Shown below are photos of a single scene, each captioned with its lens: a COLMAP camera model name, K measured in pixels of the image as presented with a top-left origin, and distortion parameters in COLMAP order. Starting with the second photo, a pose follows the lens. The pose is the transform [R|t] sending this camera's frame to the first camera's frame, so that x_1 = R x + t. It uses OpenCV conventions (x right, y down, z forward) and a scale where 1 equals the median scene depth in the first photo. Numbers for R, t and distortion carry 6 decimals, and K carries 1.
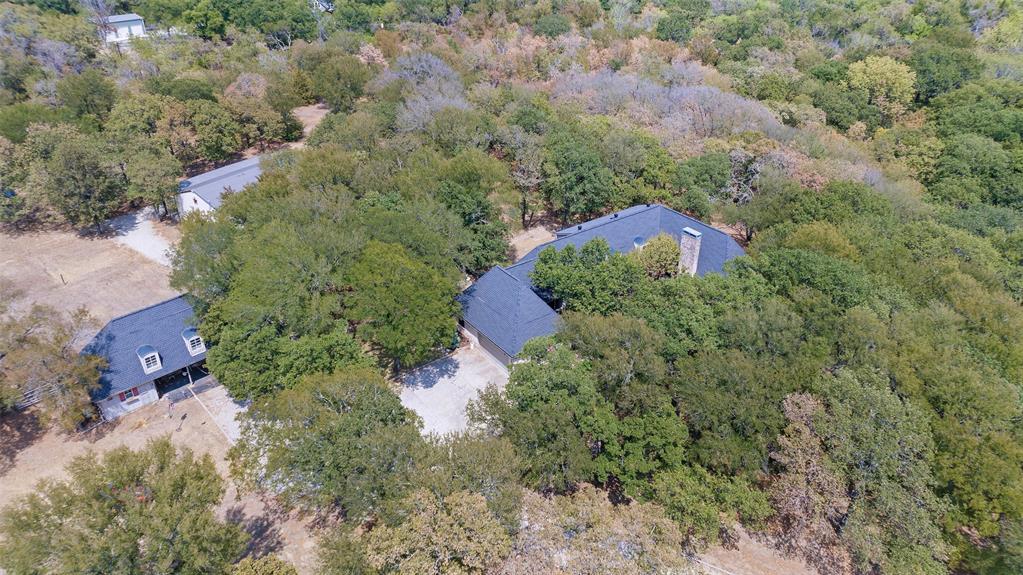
lens RADIAL K [[785.8, 0, 511.5], [0, 785.8, 287.5], [0, 0, 1]] dist [-0.001872, 0.009730]
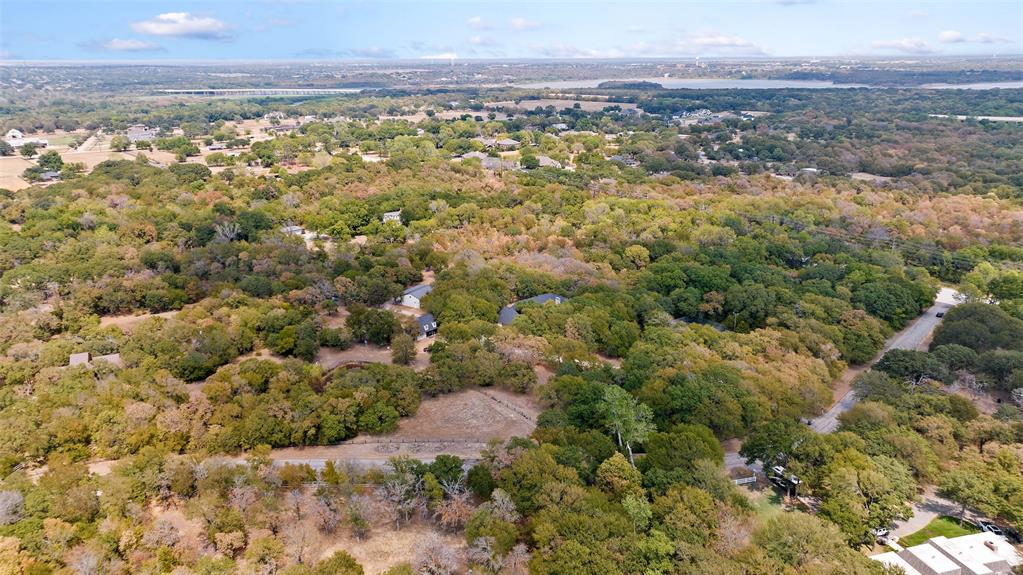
lens RADIAL K [[785.8, 0, 511.5], [0, 785.8, 287.5], [0, 0, 1]] dist [-0.001872, 0.009730]
pose [[0.997874, -0.031483, 0.057069, -0.120173], [0.042404, 0.978543, -0.201633, 0.381818], [-0.049496, 0.203624, 0.977797, -1.611901]]
